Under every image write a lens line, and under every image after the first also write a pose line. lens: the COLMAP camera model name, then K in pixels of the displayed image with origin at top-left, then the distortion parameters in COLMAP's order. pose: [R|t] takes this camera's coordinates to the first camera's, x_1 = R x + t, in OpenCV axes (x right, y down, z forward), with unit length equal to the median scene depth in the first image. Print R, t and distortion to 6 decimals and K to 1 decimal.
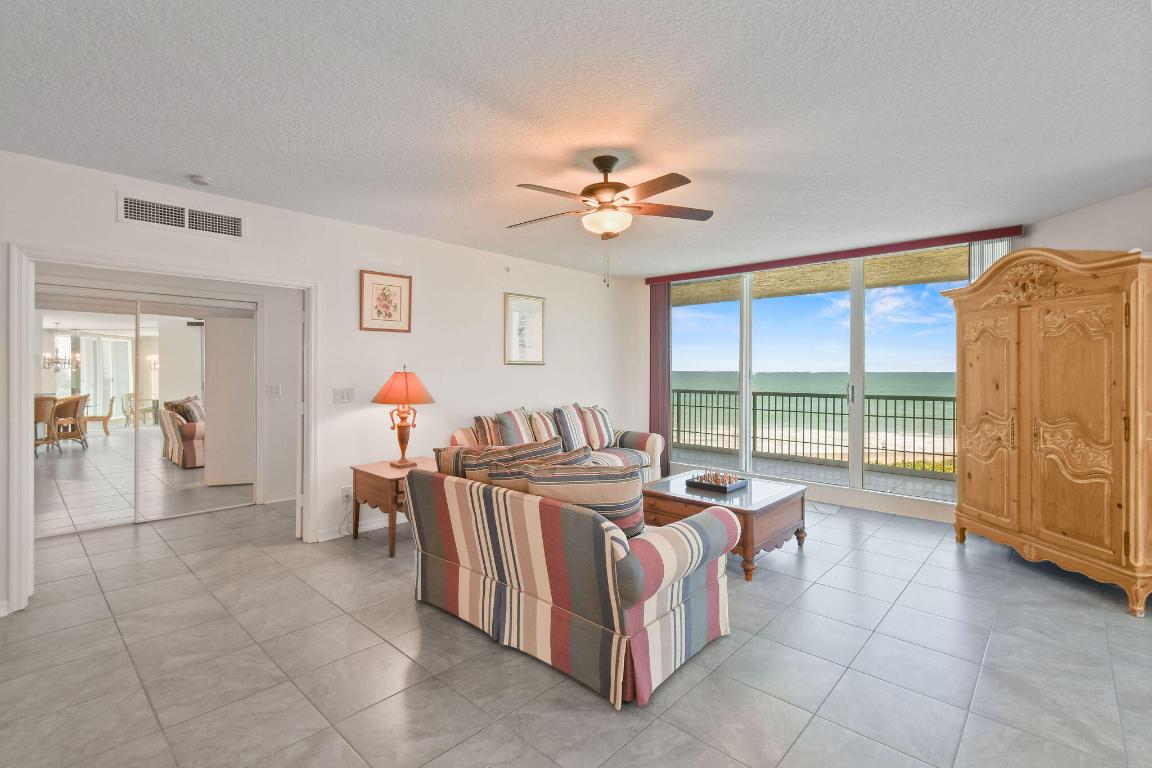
lens RADIAL K [[525.9, 0, 580.2], [0, 525.9, 369.8], [0, 0, 1]] dist [0.004827, -0.001290]
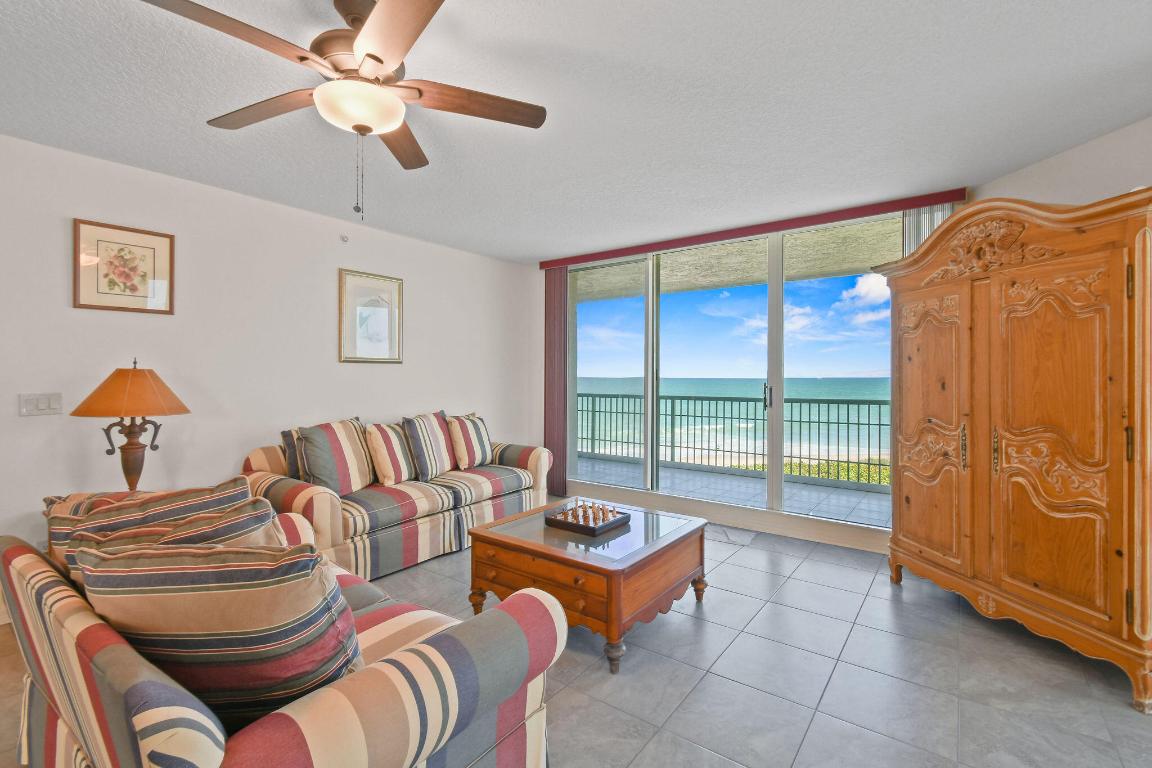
lens RADIAL K [[525.9, 0, 578.3], [0, 525.9, 376.7], [0, 0, 1]] dist [0.004827, -0.001290]
pose [[0.993857, -0.001689, 0.110662, 0.176725], [0.001546, 0.999998, 0.001381, 0.016145], [-0.110664, -0.001202, 0.993857, 0.294110]]
